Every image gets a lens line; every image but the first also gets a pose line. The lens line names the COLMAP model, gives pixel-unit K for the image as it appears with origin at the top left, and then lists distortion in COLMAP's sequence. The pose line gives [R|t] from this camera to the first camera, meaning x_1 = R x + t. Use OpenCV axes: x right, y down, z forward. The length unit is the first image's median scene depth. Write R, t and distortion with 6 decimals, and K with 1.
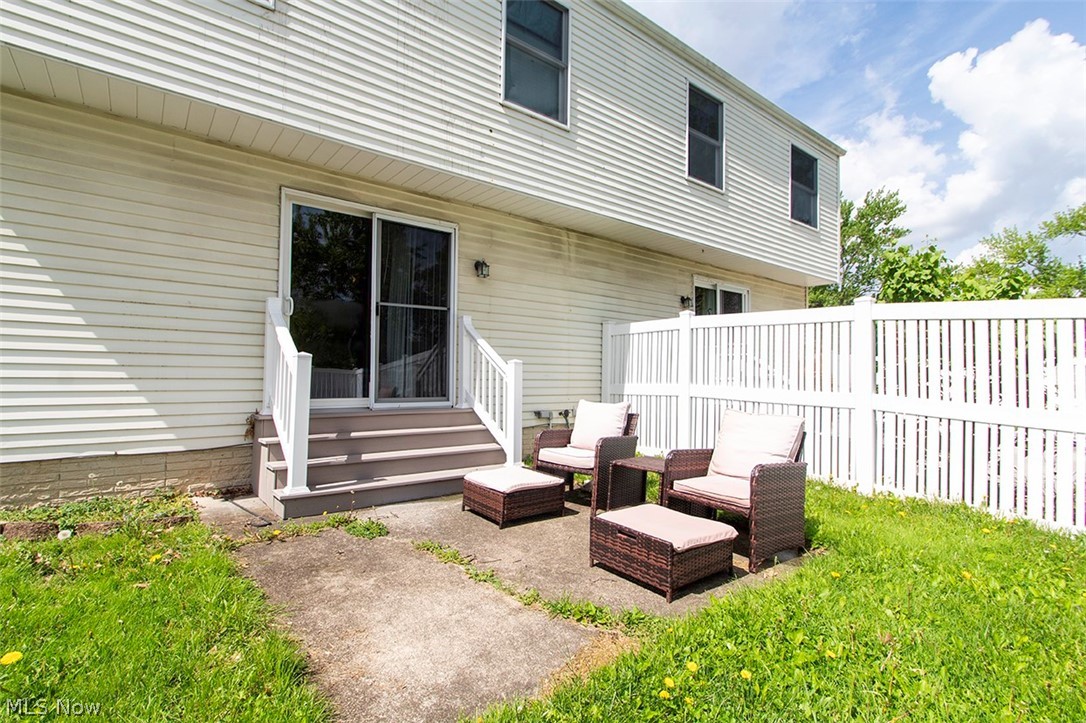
lens RADIAL K [[505.9, 0, 529.5], [0, 505.9, 357.6], [0, 0, 1]] dist [0.000462, 0.000665]
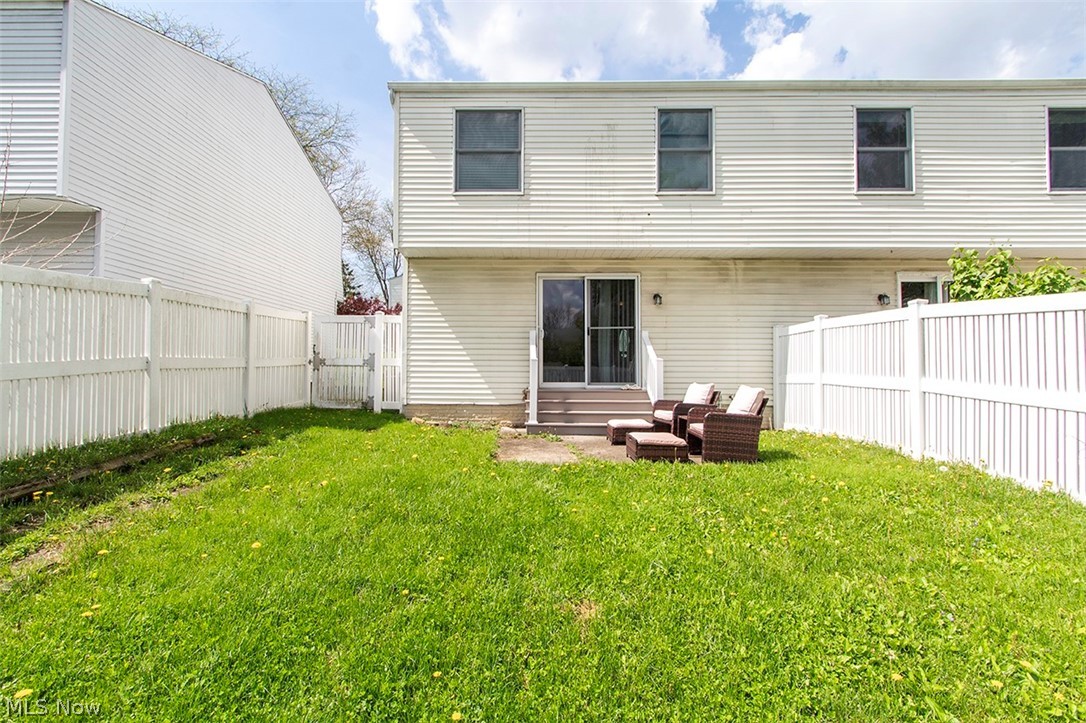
lens RADIAL K [[505.9, 0, 529.5], [0, 505.9, 357.6], [0, 0, 1]] dist [0.000462, 0.000665]
pose [[0.780888, -0.029128, -0.623991, 0.573735], [0.025670, 0.999565, -0.014535, 0.012817], [0.624143, -0.004667, 0.781296, -0.447373]]
